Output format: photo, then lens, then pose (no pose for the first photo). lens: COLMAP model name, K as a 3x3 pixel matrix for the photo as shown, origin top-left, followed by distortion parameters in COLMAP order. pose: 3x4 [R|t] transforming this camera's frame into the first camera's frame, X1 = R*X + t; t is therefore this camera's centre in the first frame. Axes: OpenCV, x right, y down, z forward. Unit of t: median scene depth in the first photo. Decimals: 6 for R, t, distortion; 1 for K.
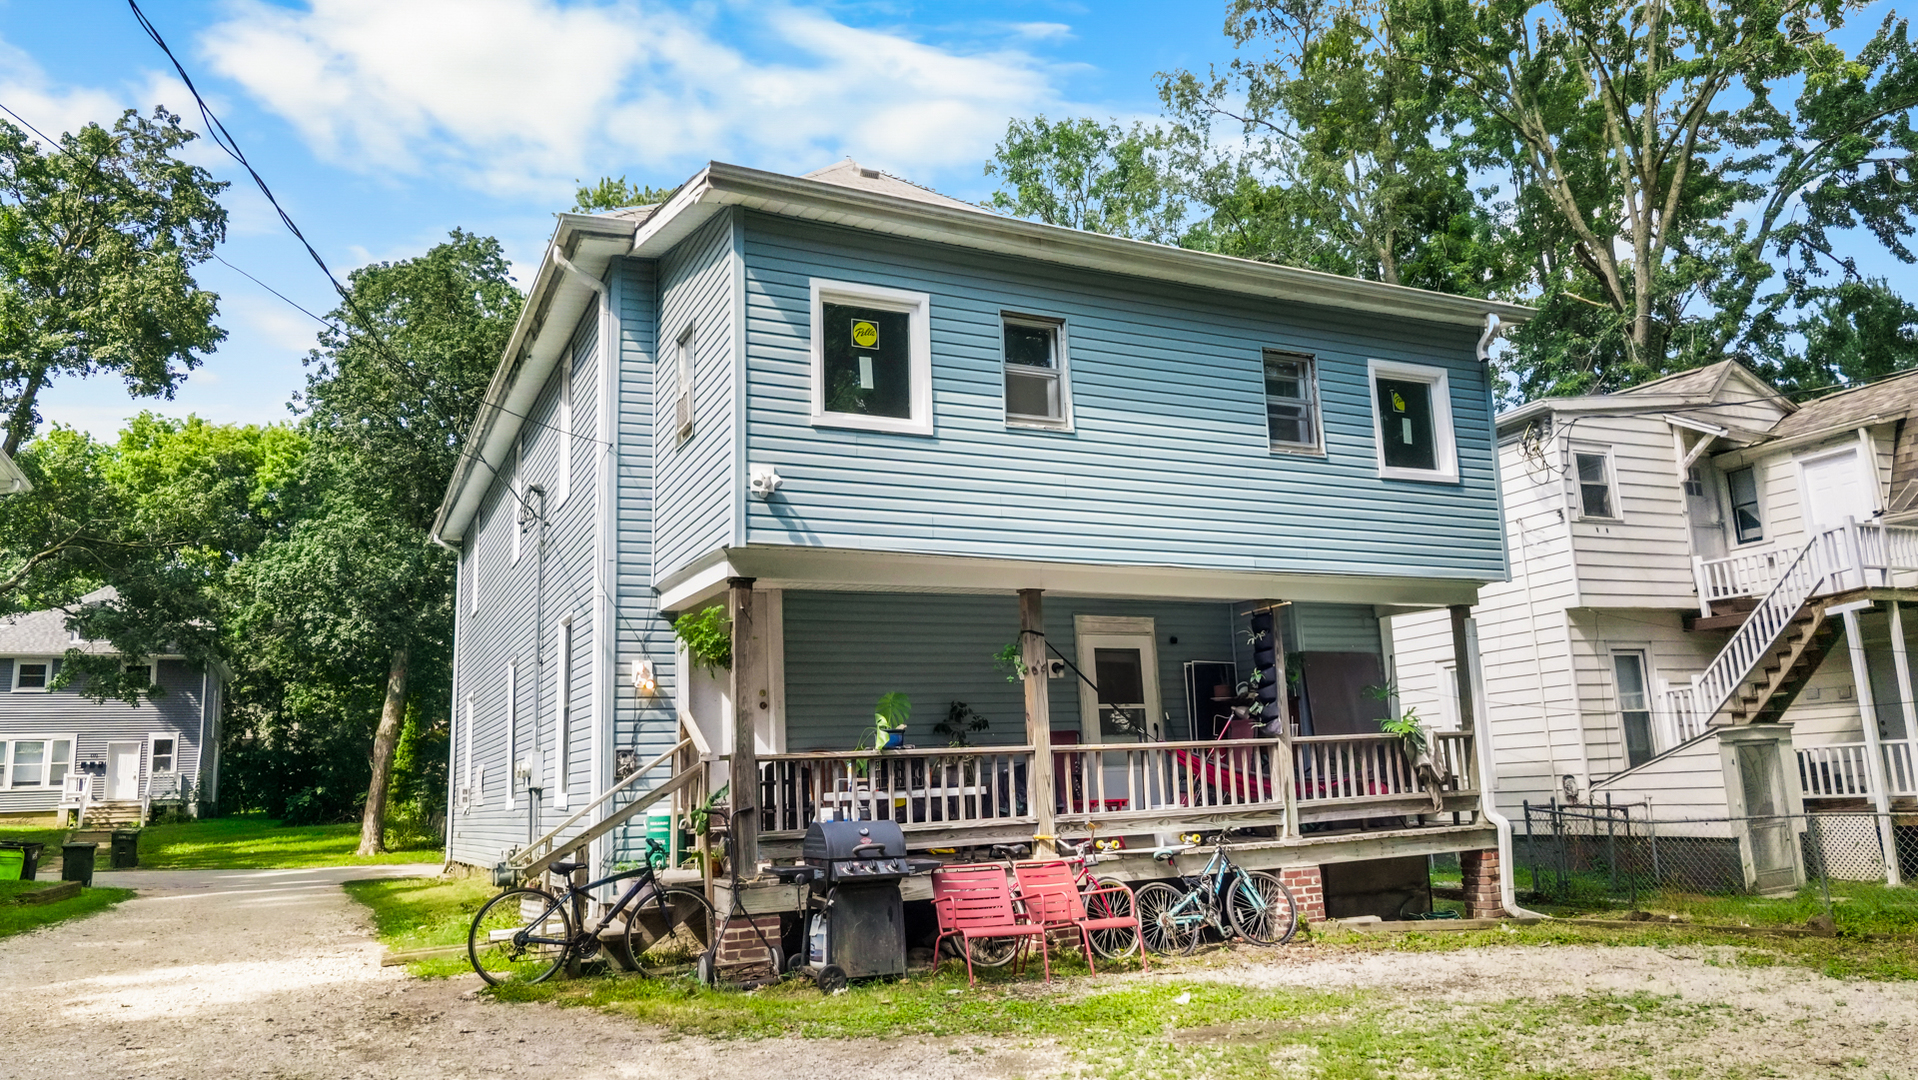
lens RADIAL K [[1357.0, 0, 944.9], [0, 1357.0, 540.8], [0, 0, 1]] dist [-0.001496, -0.011699]
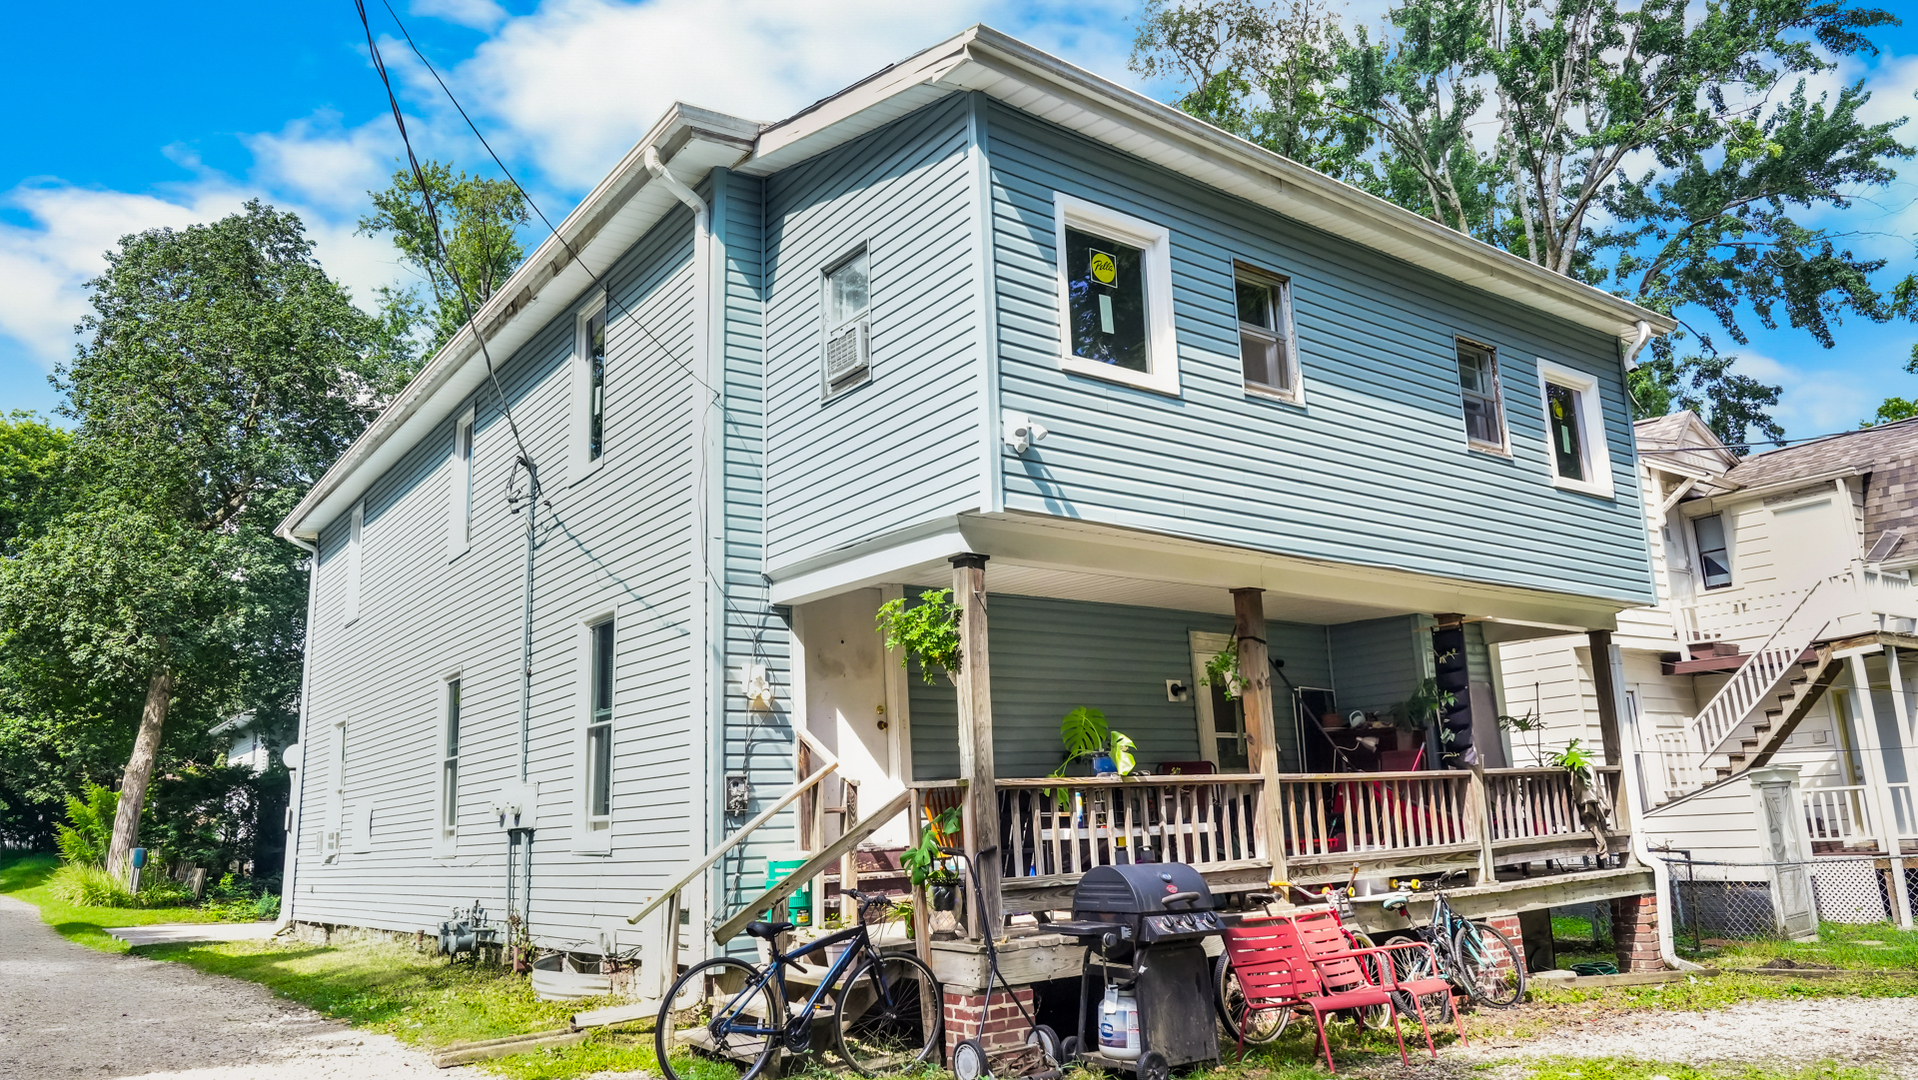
lens RADIAL K [[1357.0, 0, 971.7], [0, 1357.0, 535.2], [0, 0, 1]] dist [-0.001496, -0.011699]
pose [[0.979548, 0.043717, 0.196402, -0.251542], [-0.035892, 0.998420, -0.043228, 0.041108], [-0.197981, 0.035295, 0.979570, 0.185443]]
